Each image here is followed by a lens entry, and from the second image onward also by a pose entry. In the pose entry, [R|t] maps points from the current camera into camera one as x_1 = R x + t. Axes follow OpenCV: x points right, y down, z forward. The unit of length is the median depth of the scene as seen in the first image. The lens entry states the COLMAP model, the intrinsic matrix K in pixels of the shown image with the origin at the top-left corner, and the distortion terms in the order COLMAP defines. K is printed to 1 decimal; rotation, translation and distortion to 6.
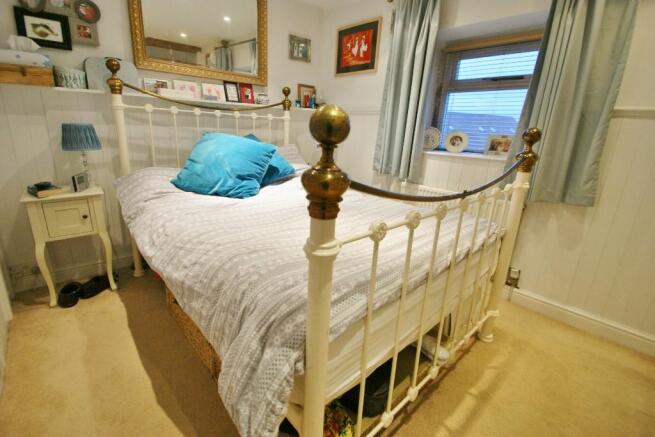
lens RADIAL K [[300.9, 0, 326.2], [0, 300.9, 216.8], [0, 0, 1]] dist [-0.001854, -0.012164]
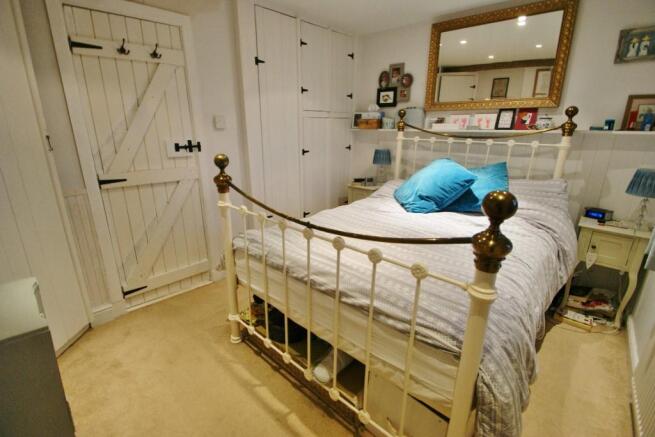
lens RADIAL K [[300.9, 0, 326.2], [0, 300.9, 216.8], [0, 0, 1]] dist [-0.001854, -0.012164]
pose [[0.077412, 0.236796, -0.968470, 0.691187], [-0.288496, 0.935149, 0.205589, -0.157457], [0.954346, 0.263485, 0.140707, 0.407255]]
